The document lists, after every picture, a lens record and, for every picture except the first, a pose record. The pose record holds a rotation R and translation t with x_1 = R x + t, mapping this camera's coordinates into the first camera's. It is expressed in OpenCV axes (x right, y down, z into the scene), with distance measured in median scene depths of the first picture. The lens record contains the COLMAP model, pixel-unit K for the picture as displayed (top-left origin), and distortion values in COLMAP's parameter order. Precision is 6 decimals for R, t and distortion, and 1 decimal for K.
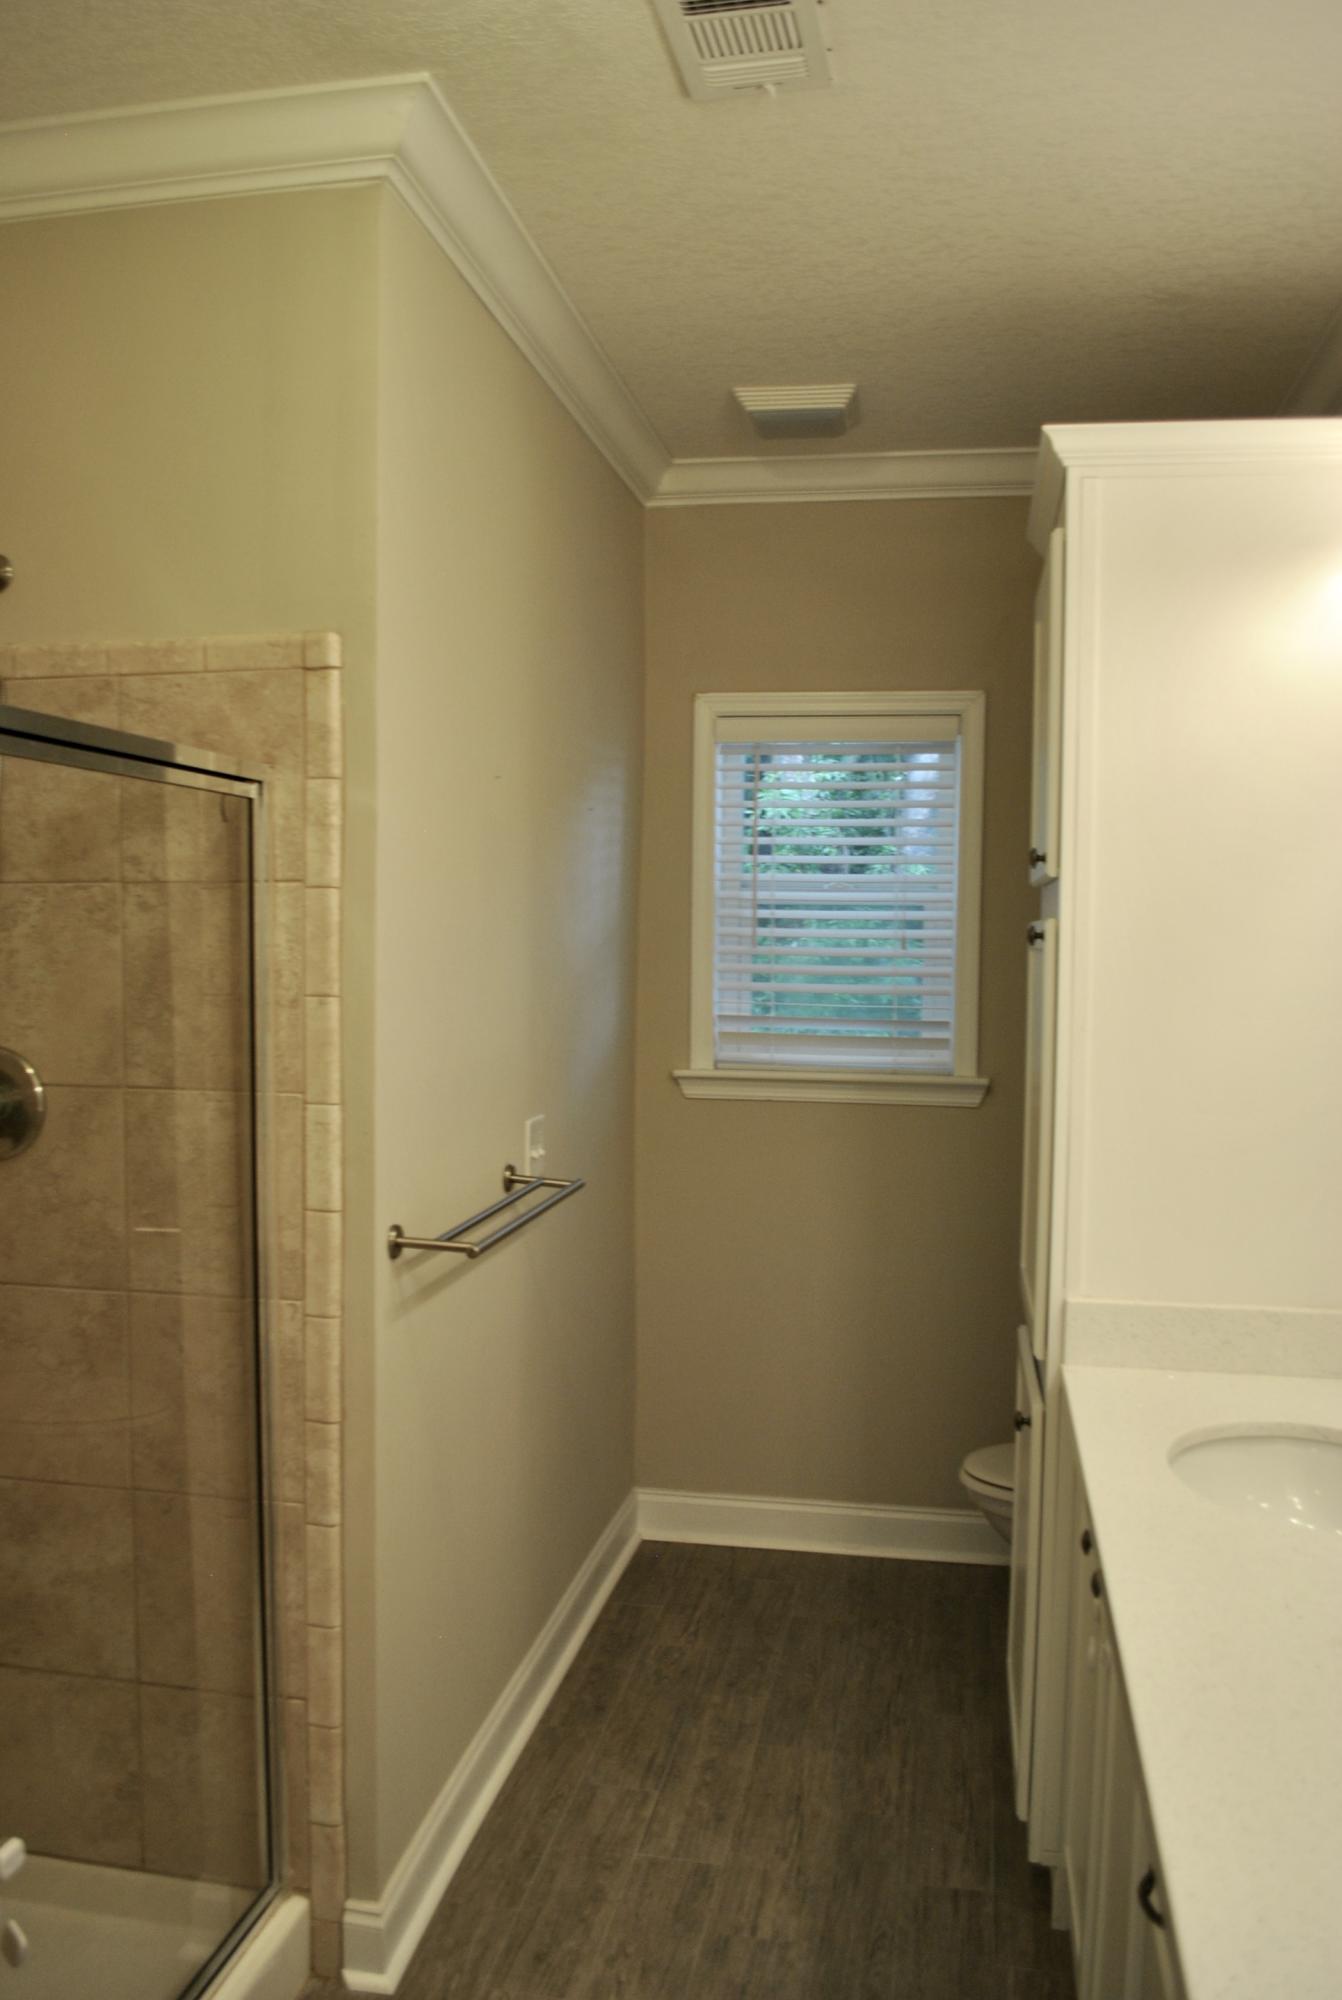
lens RADIAL K [[1596.9, 0, 671.0], [0, 1596.9, 1000.0], [0, 0, 1]] dist [-0.086296, 0.002321]
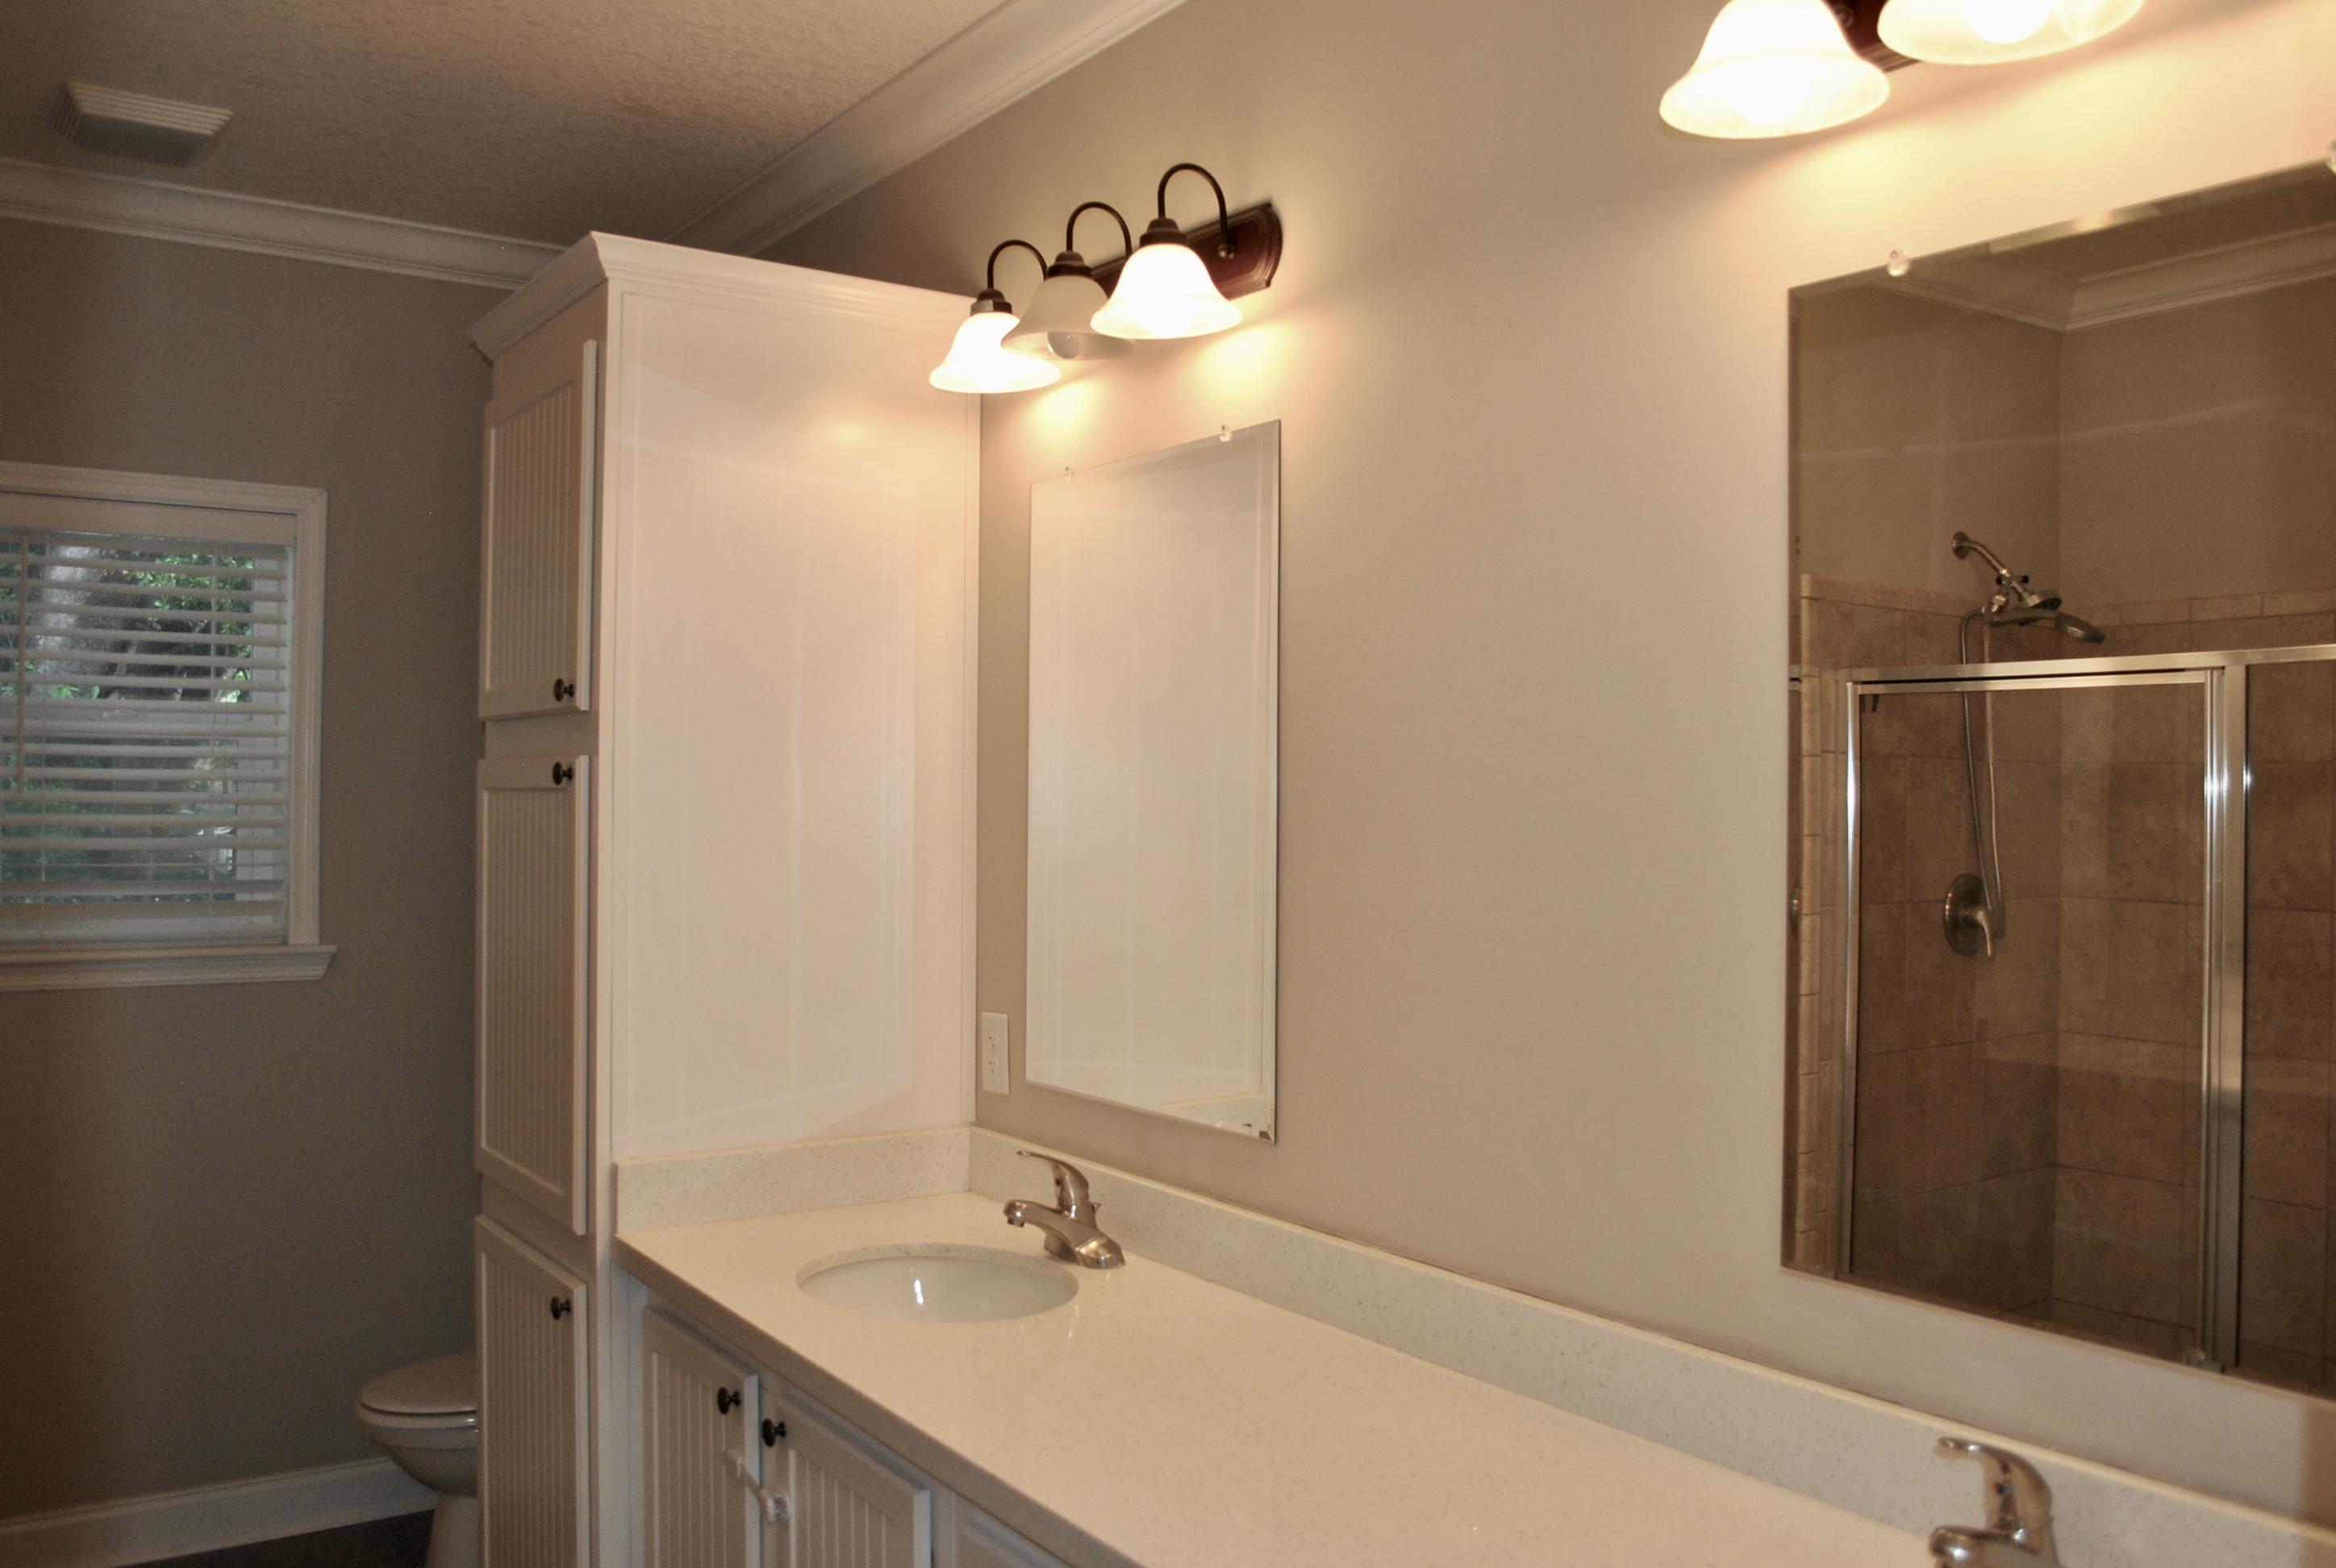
lens RADIAL K [[1856.7, 0, 1166.4], [0, 1856.7, 769.0], [0, 0, 1]] dist [-0.081790, 0.009415]
pose [[0.699912, 0.001468, 0.714227, -0.271555], [0.031541, 0.998959, -0.032962, 0.002952], [-0.713532, 0.045598, 0.699137, 0.001448]]
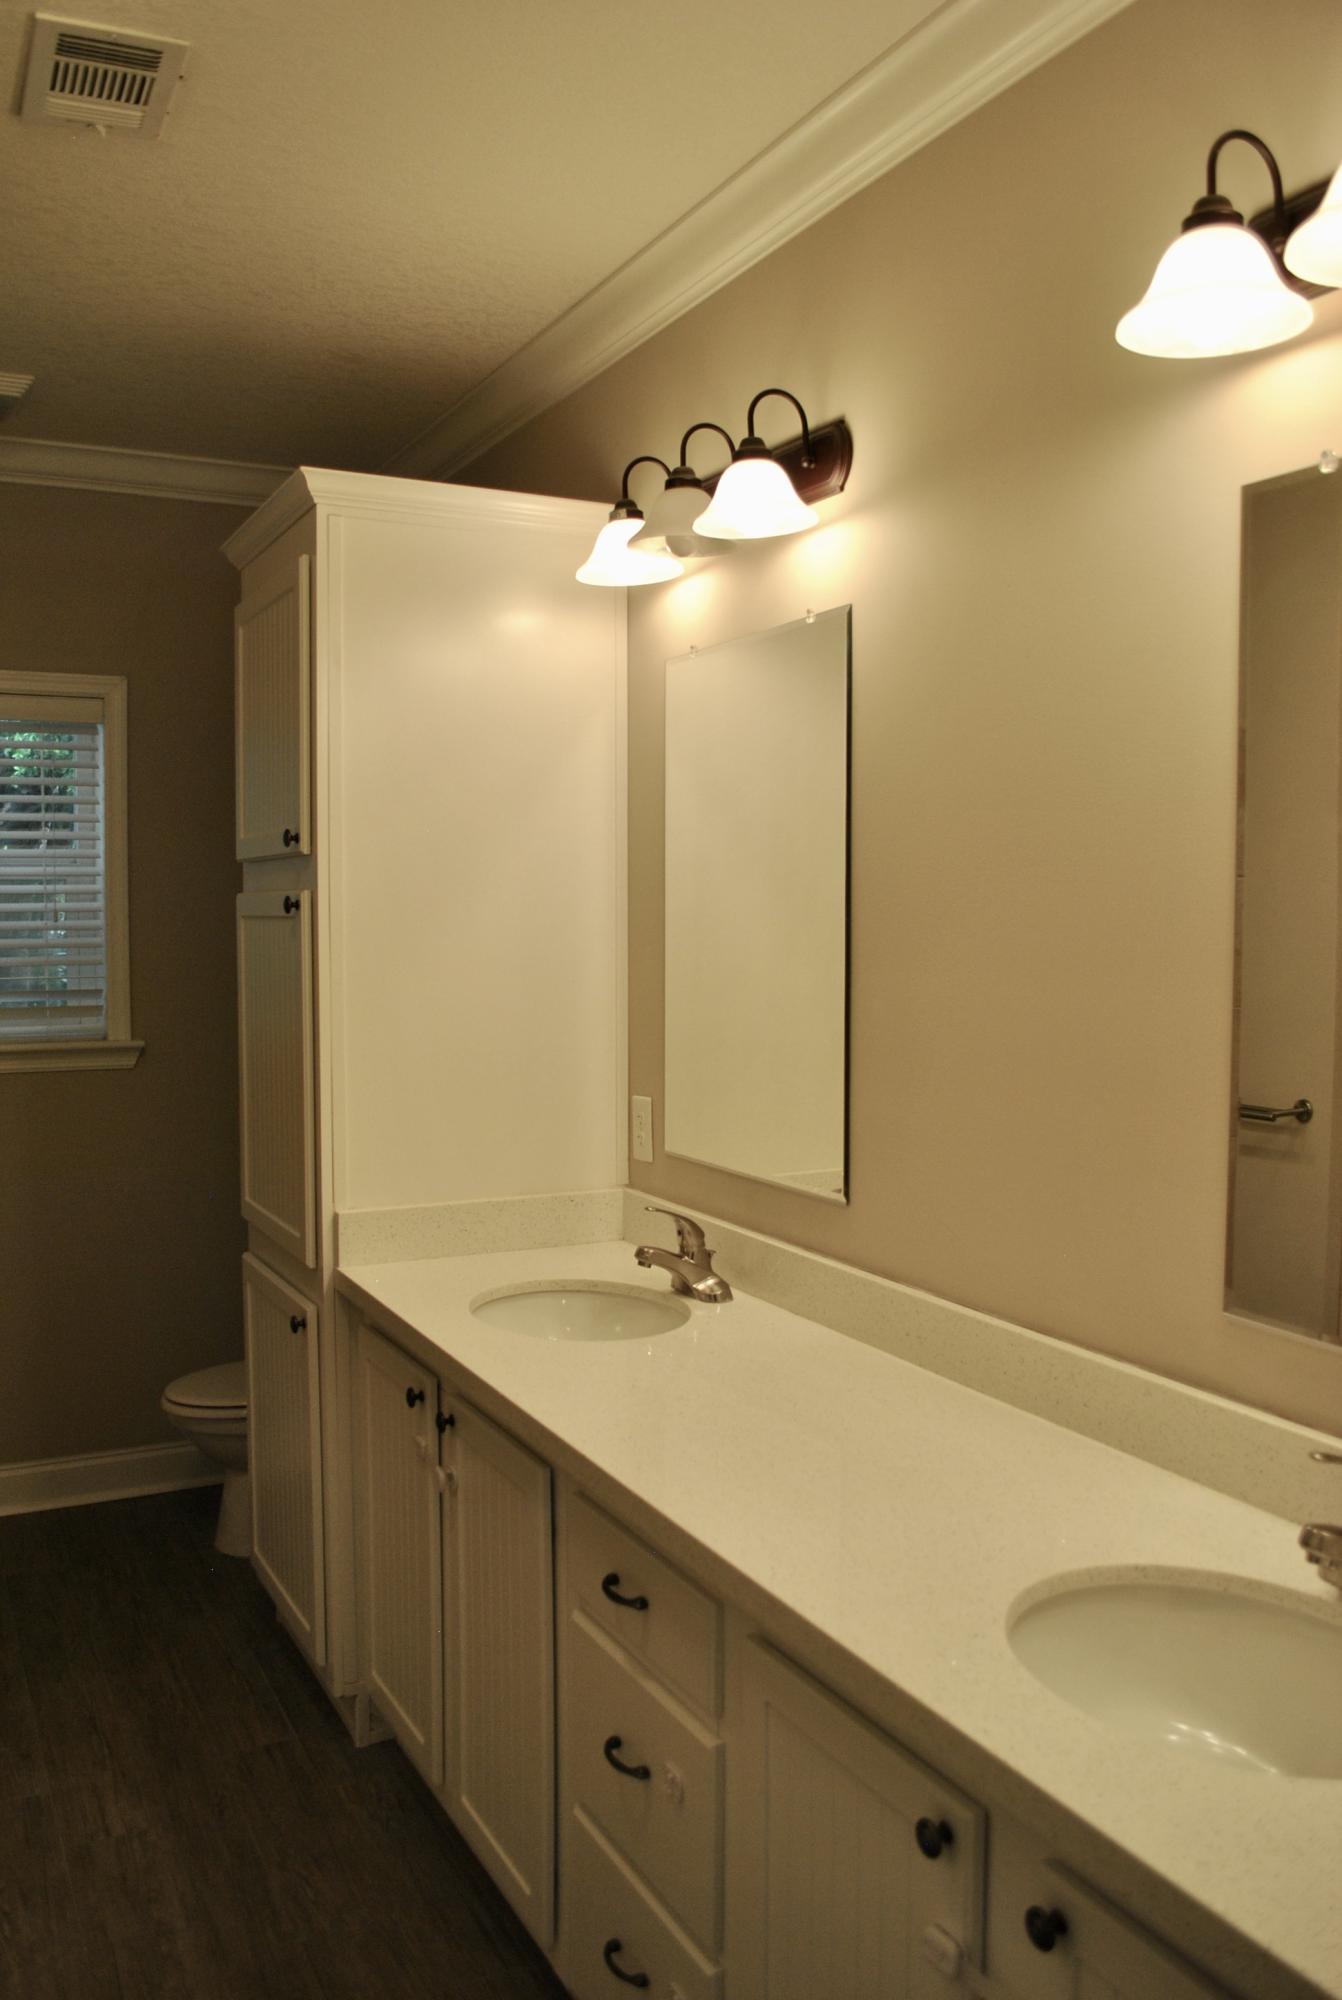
lens RADIAL K [[1589.7, 0, 664.2], [0, 1589.7, 1005.0], [0, 0, 1]] dist [-0.081790, 0.009415]
pose [[0.791678, -0.049651, 0.608918, -0.246739], [0.035909, 0.998751, 0.034751, 0.002078], [-0.609883, -0.005646, 0.792471, -0.078064]]
